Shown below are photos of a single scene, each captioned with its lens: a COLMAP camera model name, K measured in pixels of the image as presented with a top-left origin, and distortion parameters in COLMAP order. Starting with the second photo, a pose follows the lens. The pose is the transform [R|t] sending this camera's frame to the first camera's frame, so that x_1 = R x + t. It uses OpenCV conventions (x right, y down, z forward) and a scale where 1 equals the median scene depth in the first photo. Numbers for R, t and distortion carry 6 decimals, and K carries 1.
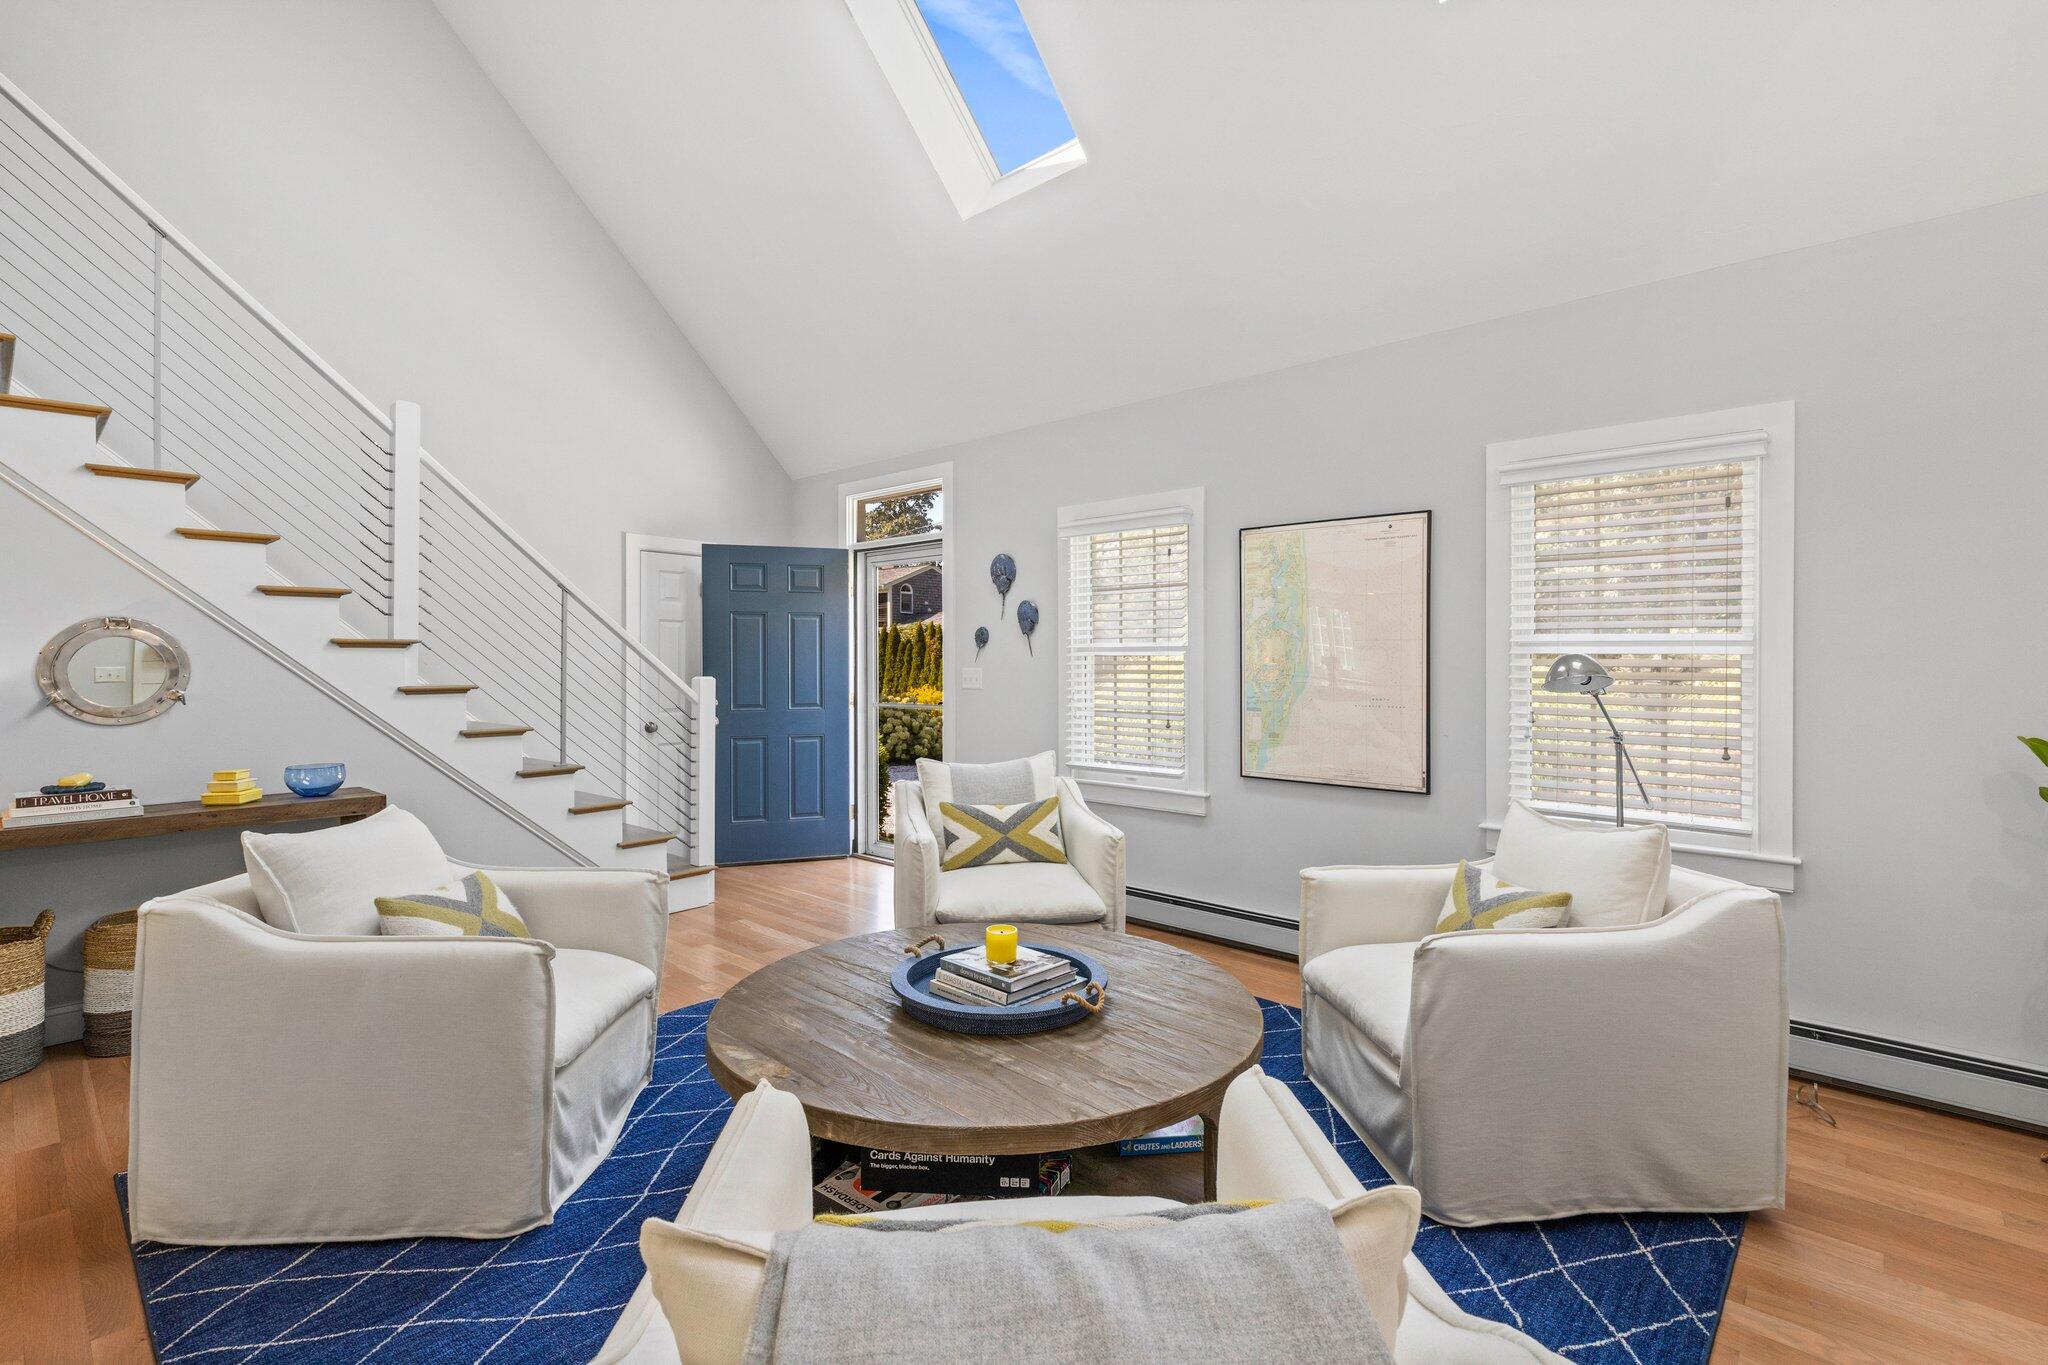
lens RADIAL K [[921.4, 0, 1014.5], [0, 921.4, 673.9], [0, 0, 1]] dist [0.001108, -0.000671]
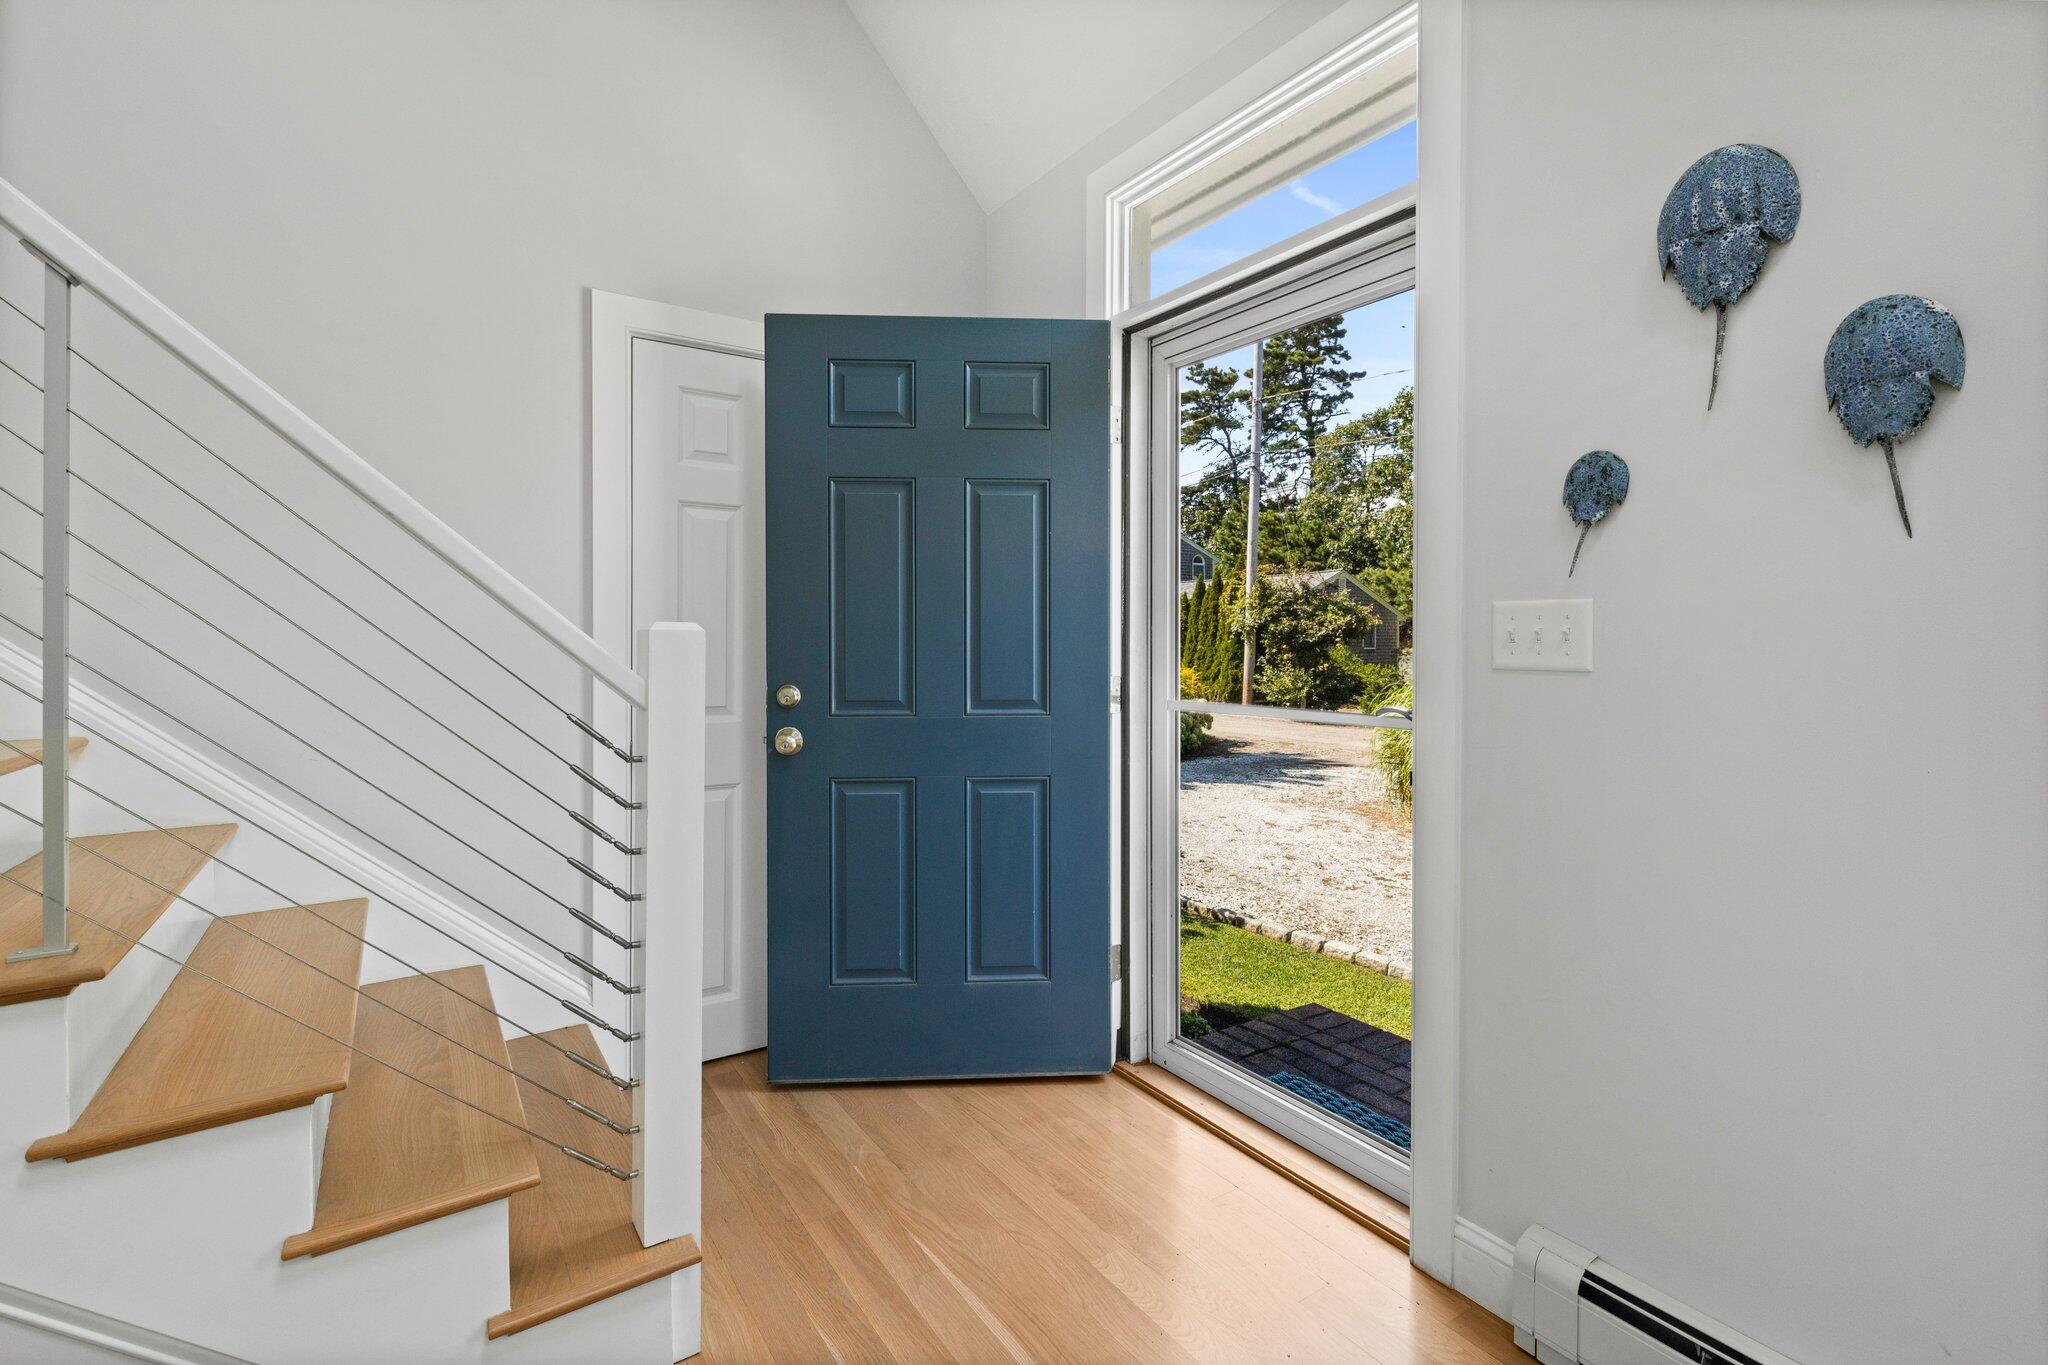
lens RADIAL K [[921.4, 0, 1018.5], [0, 921.4, 644.5], [0, 0, 1]] dist [0.001108, -0.000671]
pose [[0.968451, 0.004300, -0.249166, -0.118908], [-0.004740, 0.999988, -0.001167, 0.007834], [0.249158, 0.002312, 0.968460, 0.601333]]
